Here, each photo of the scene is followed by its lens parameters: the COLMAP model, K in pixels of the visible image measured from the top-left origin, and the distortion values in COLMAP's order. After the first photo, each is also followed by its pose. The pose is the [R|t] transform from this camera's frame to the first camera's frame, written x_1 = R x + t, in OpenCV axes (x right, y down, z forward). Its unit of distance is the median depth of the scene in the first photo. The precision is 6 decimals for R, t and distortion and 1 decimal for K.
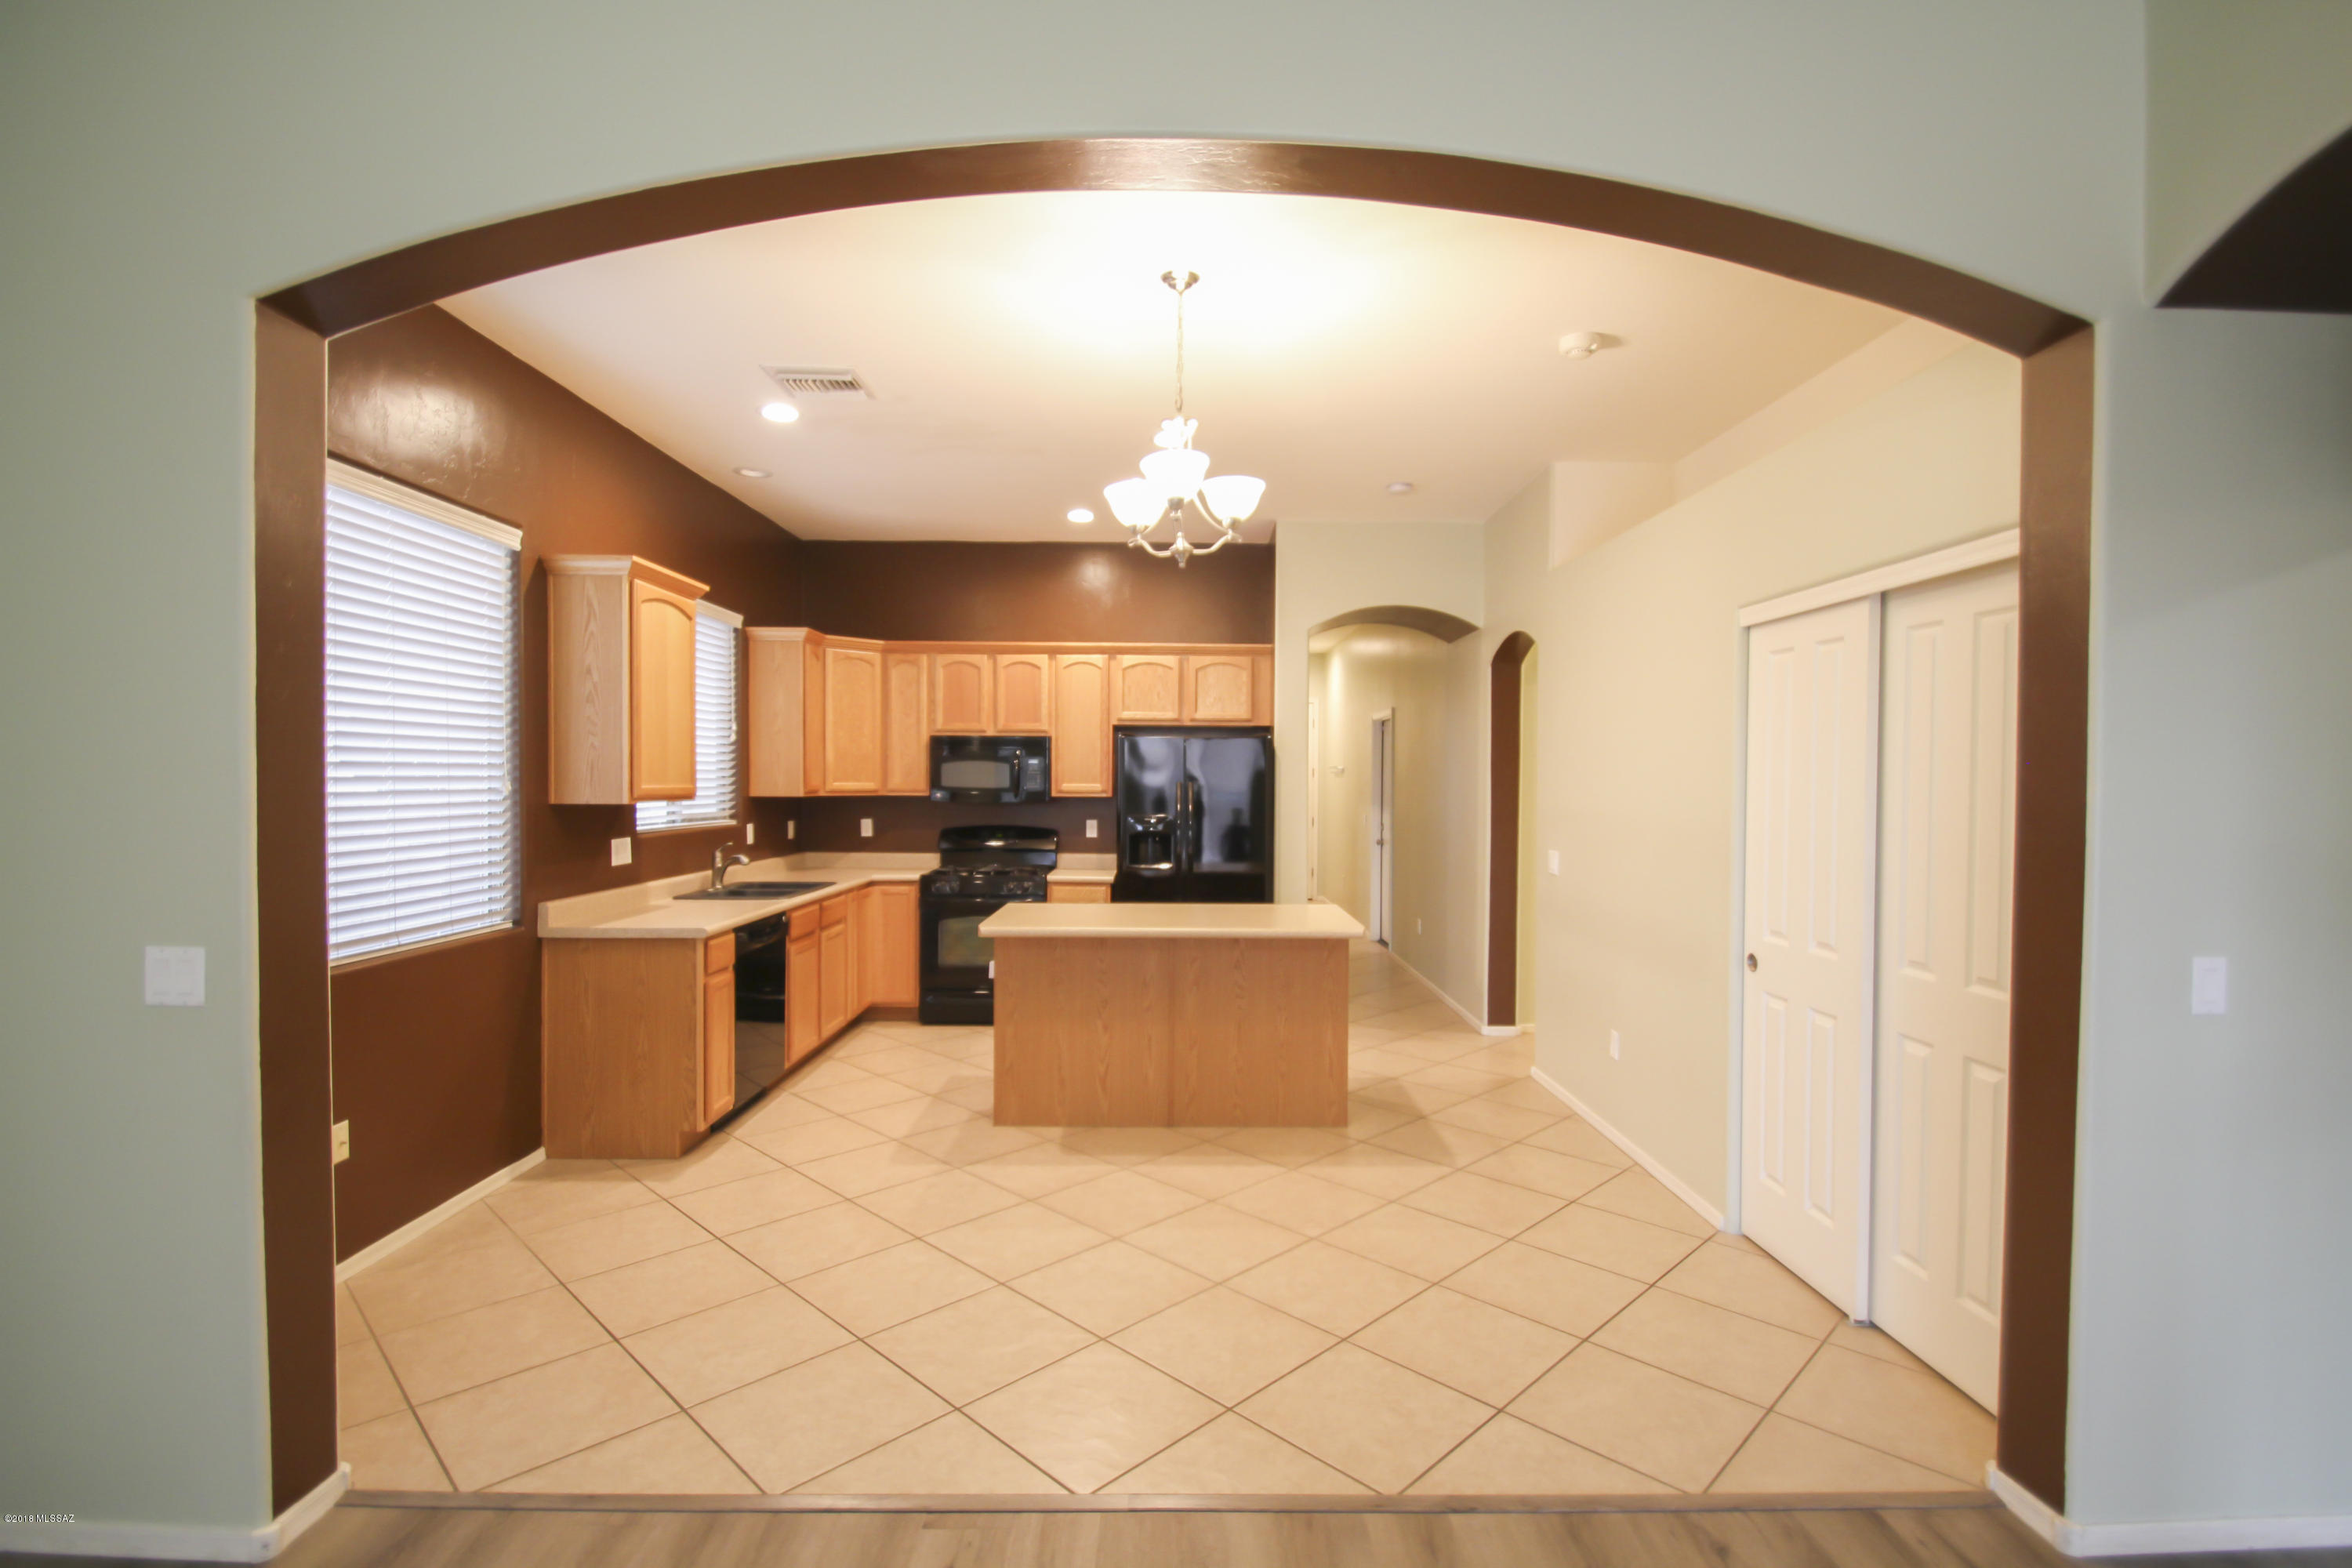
lens RADIAL K [[1087.6, 0, 1181.6], [0, 1087.6, 790.2], [0, 0, 1]] dist [0.001984, -0.010145]
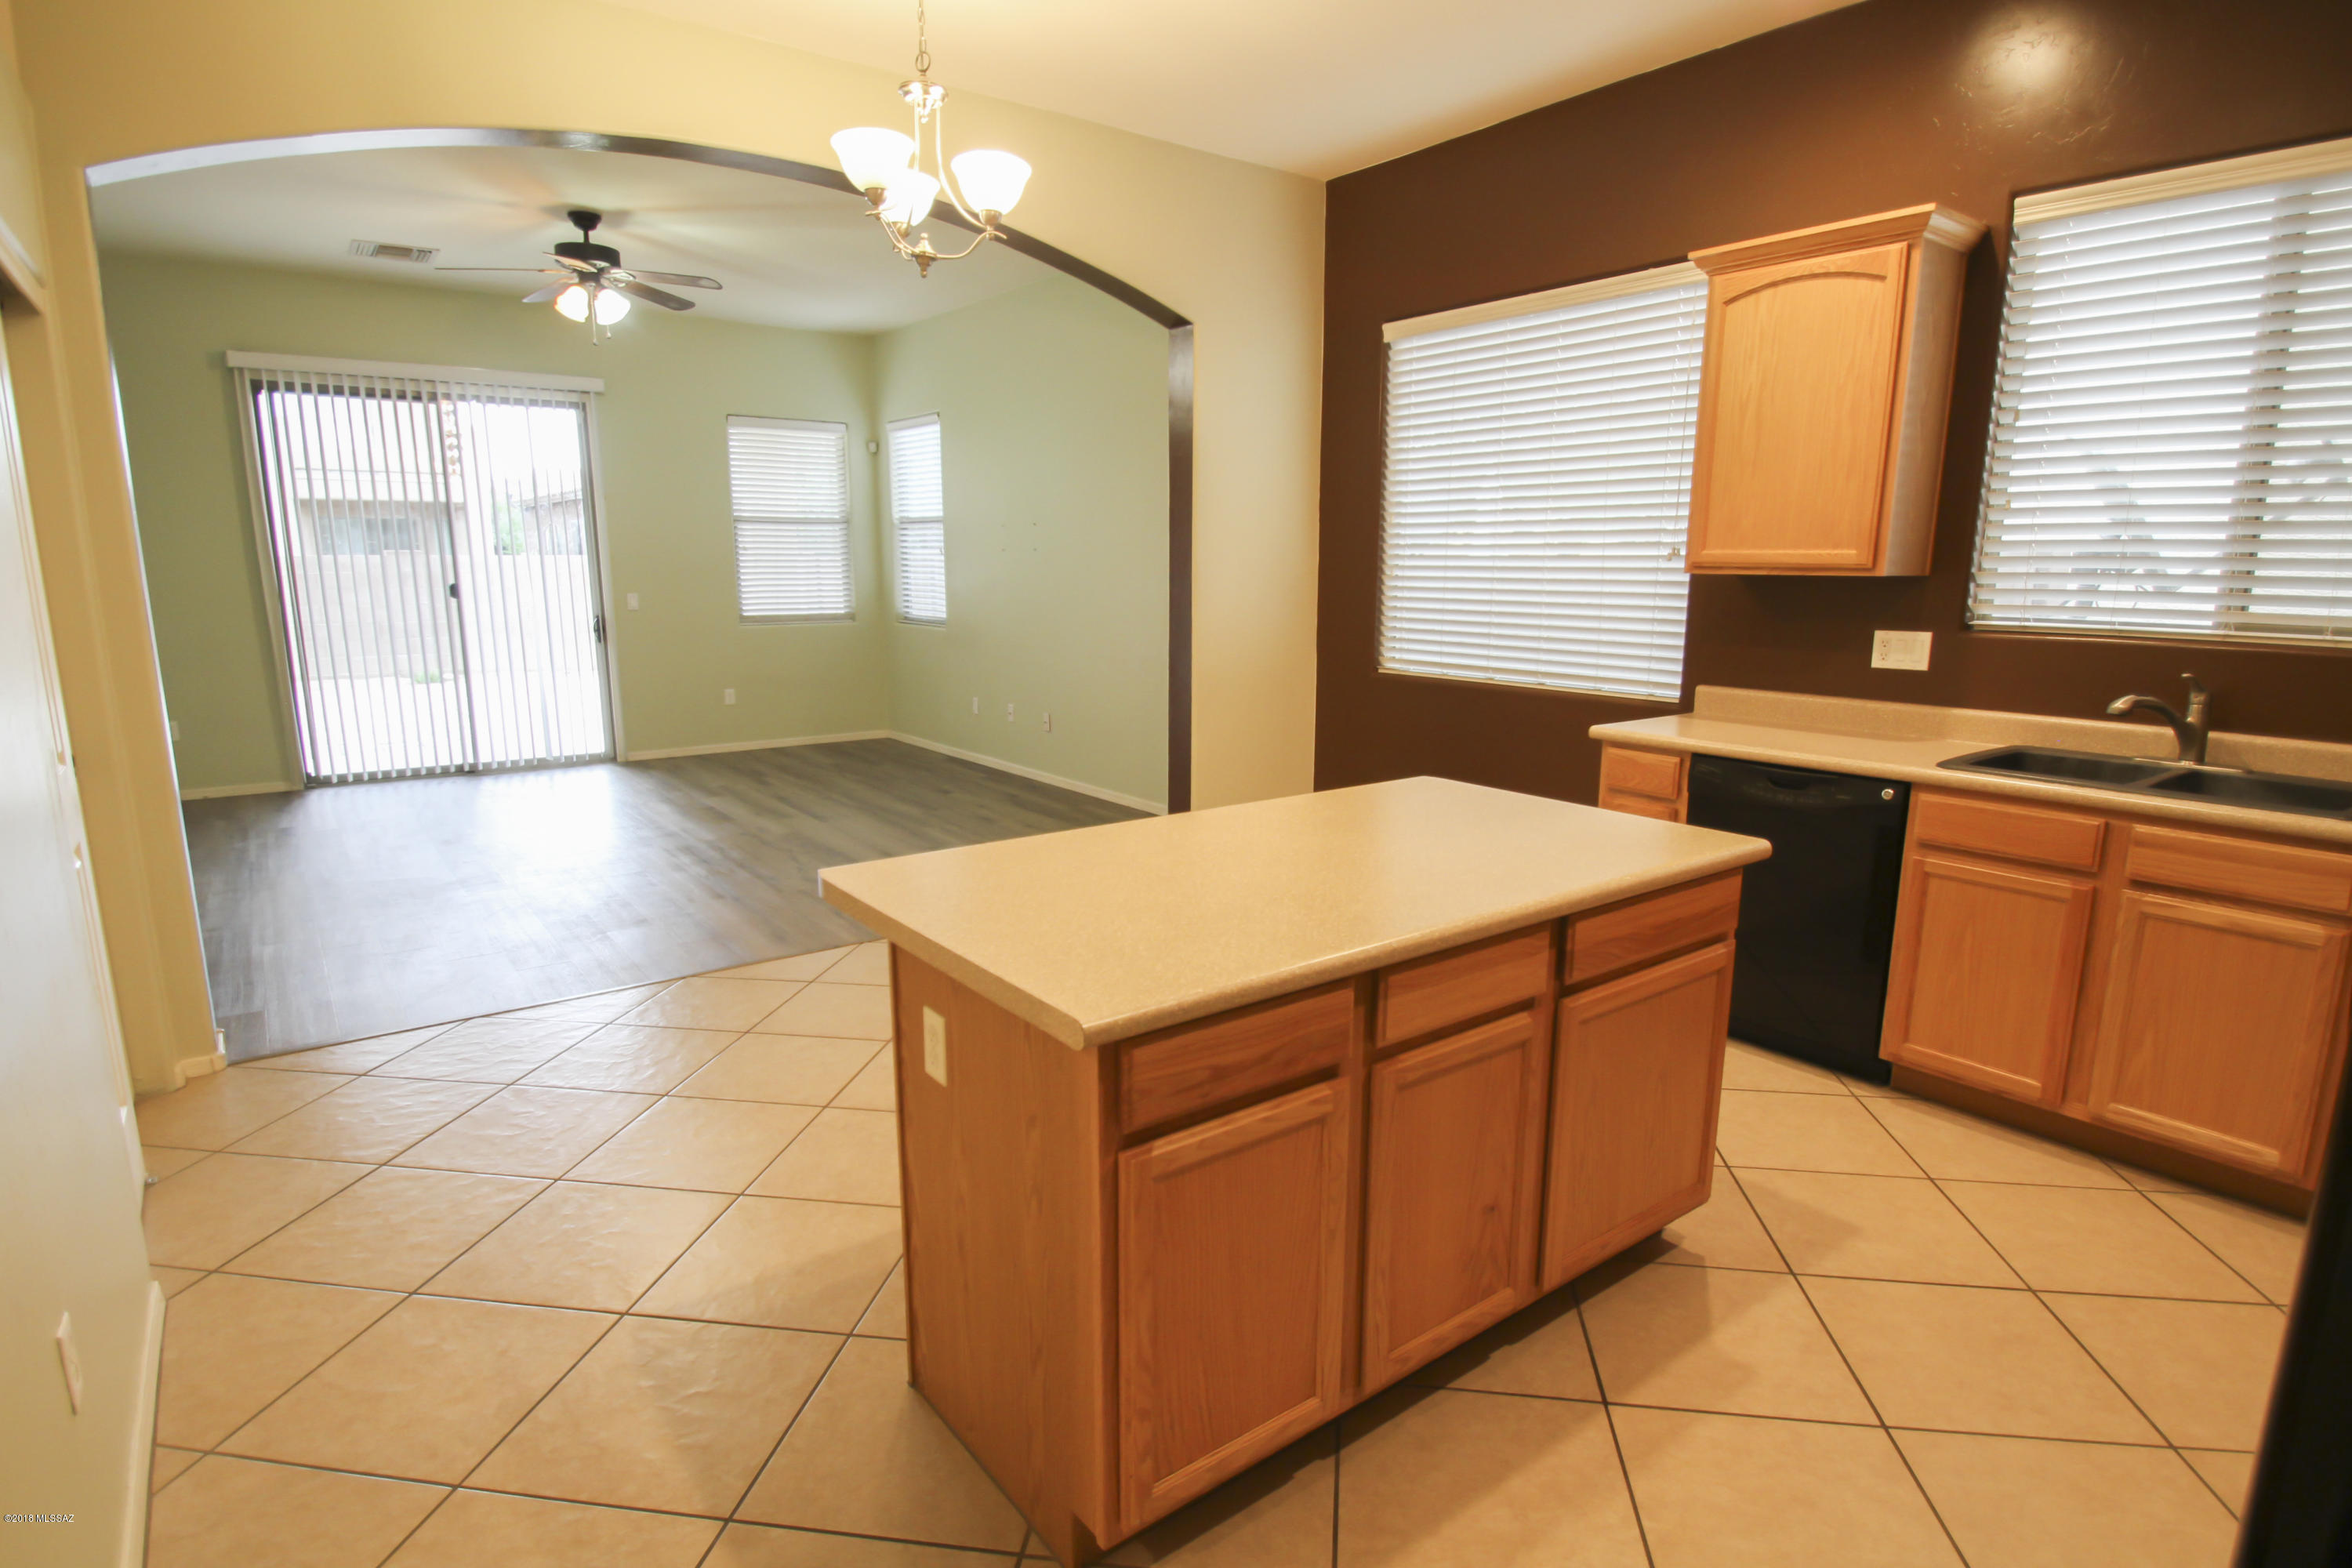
lens RADIAL K [[1220.3, 0, 1209.8], [0, 1220.3, 797.5], [0, 0, 1]] dist [0.002701, -0.003005]
pose [[-0.790945, 0.110410, -0.601843, 0.316384], [-0.015380, 0.979688, 0.199939, -0.000167], [0.611694, 0.167398, -0.773181, 1.396301]]
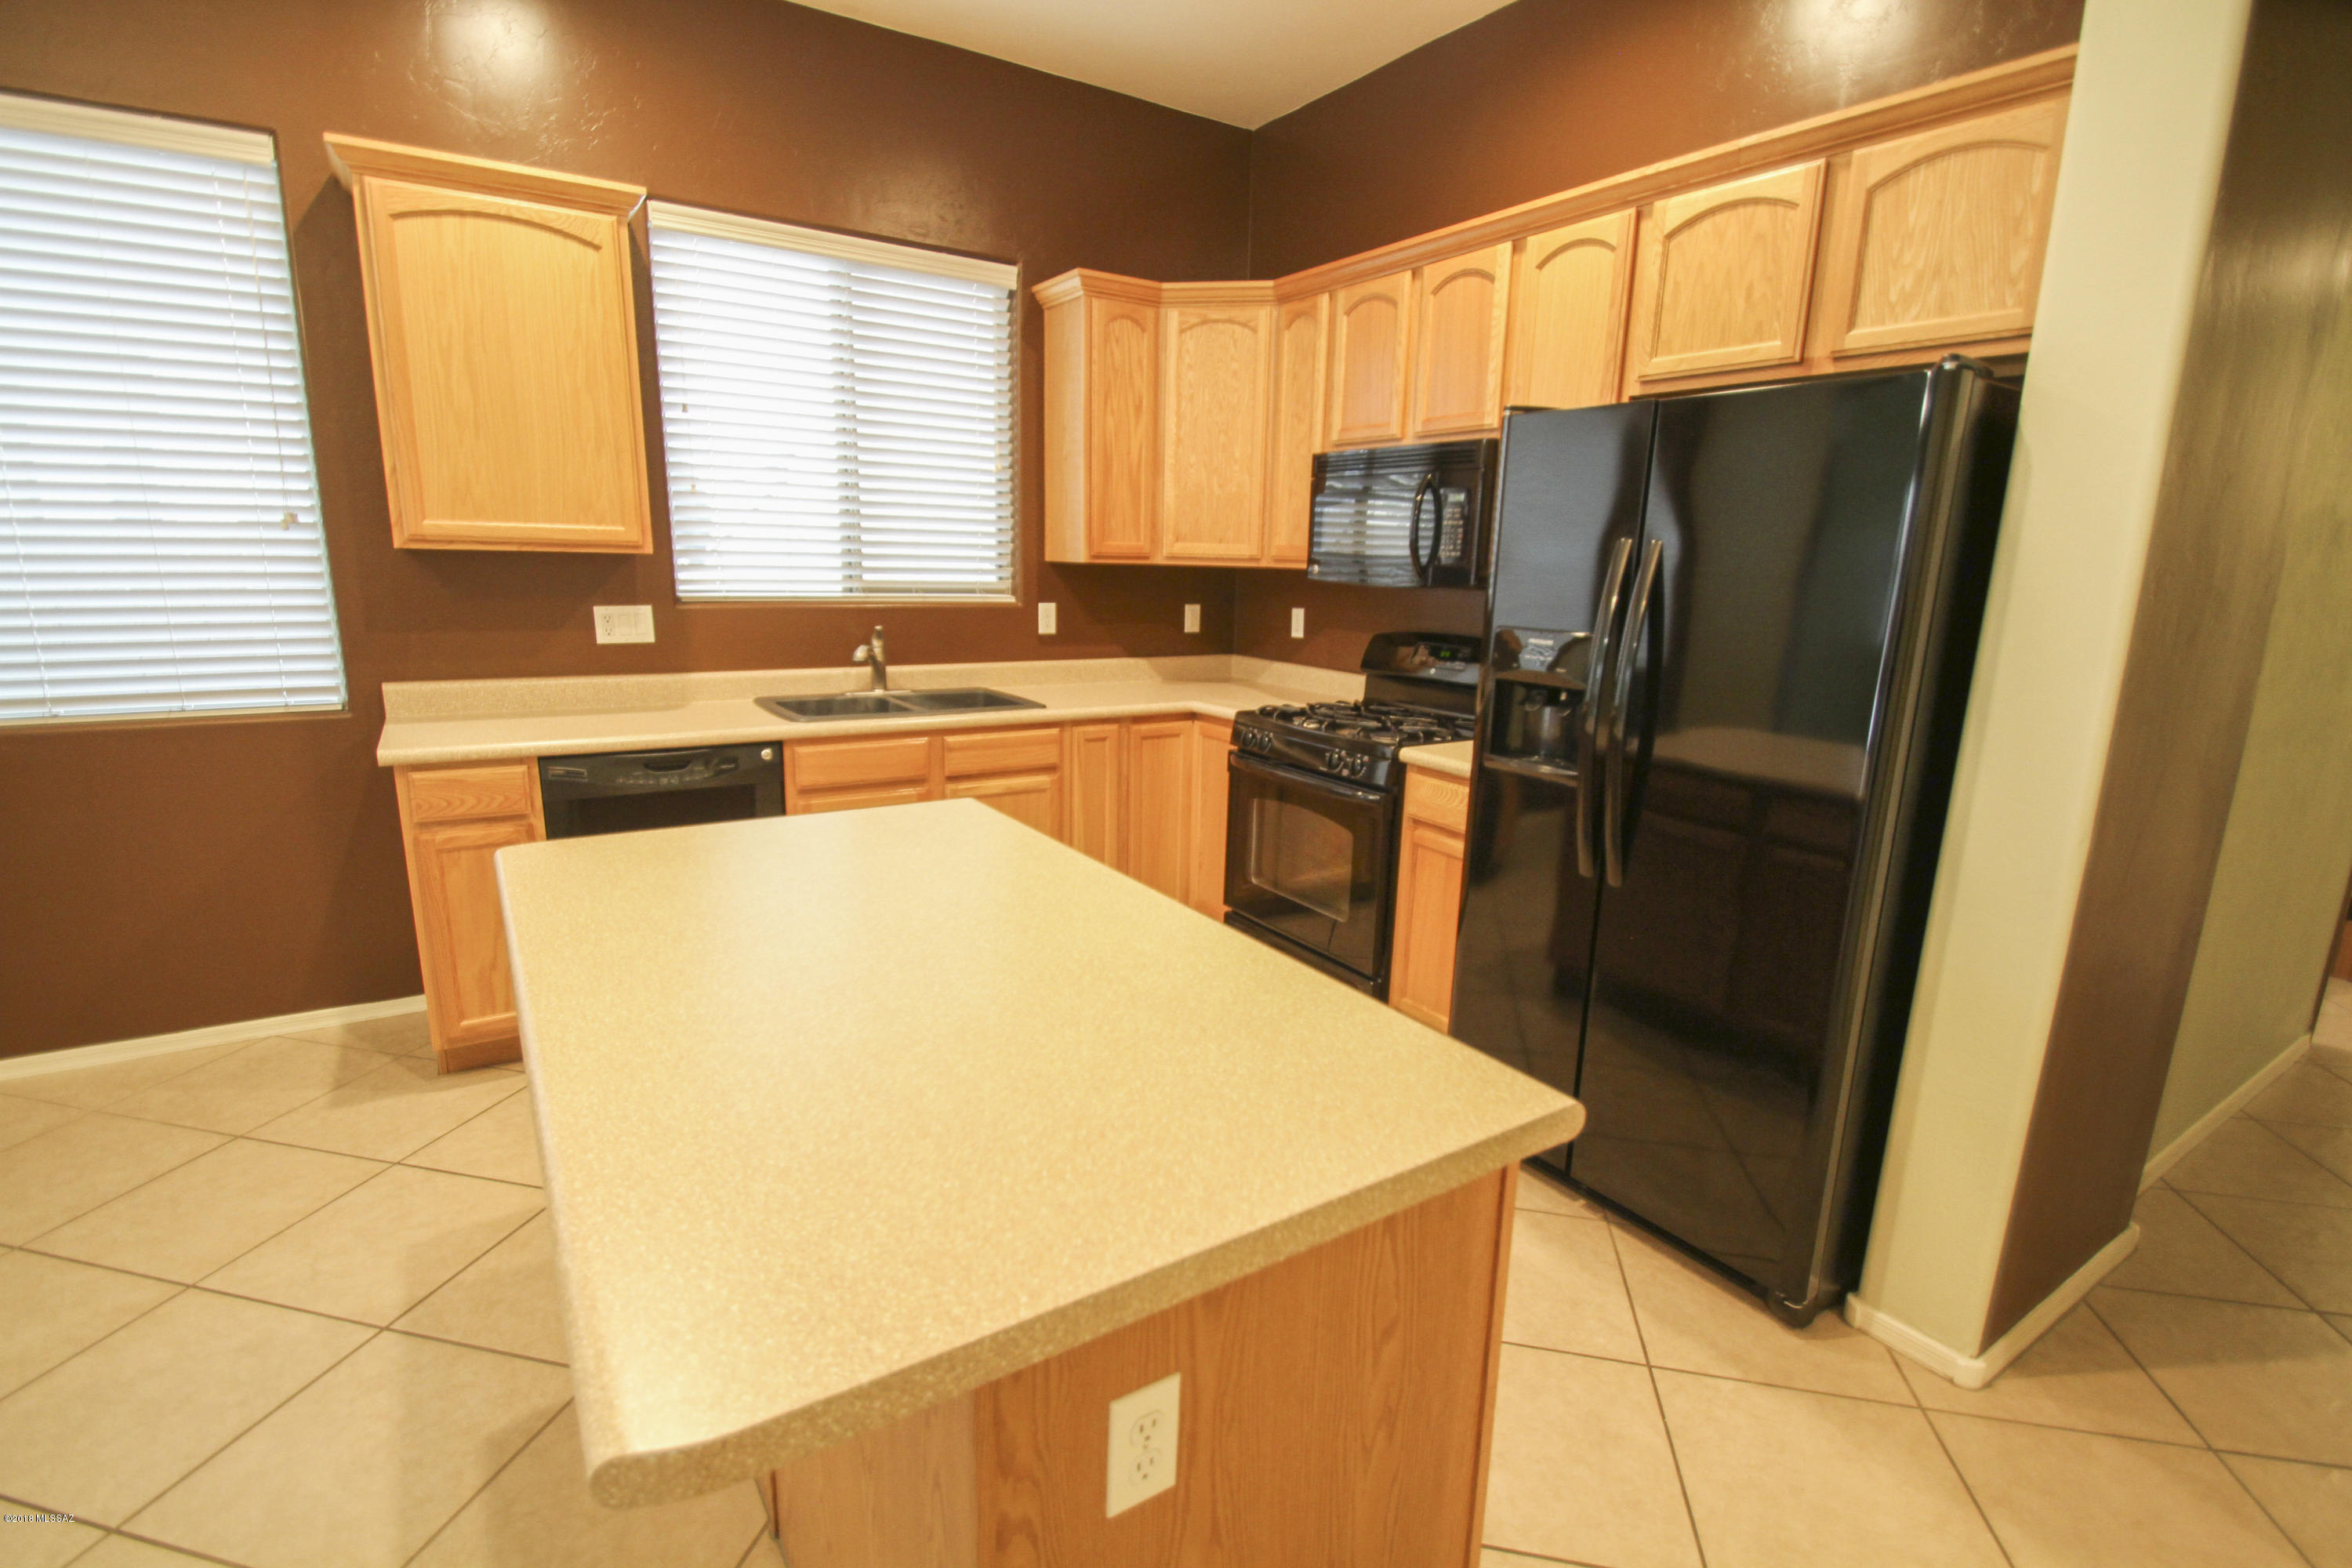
lens RADIAL K [[1087.6, 0, 1186.8], [0, 1087.6, 793.5], [0, 0, 1]] dist [0.001984, -0.010145]
pose [[0.542203, 0.189858, -0.818517, 0.295619], [-0.032955, 0.978193, 0.205065, 0.007015], [0.839601, -0.084213, 0.536636, 0.953519]]
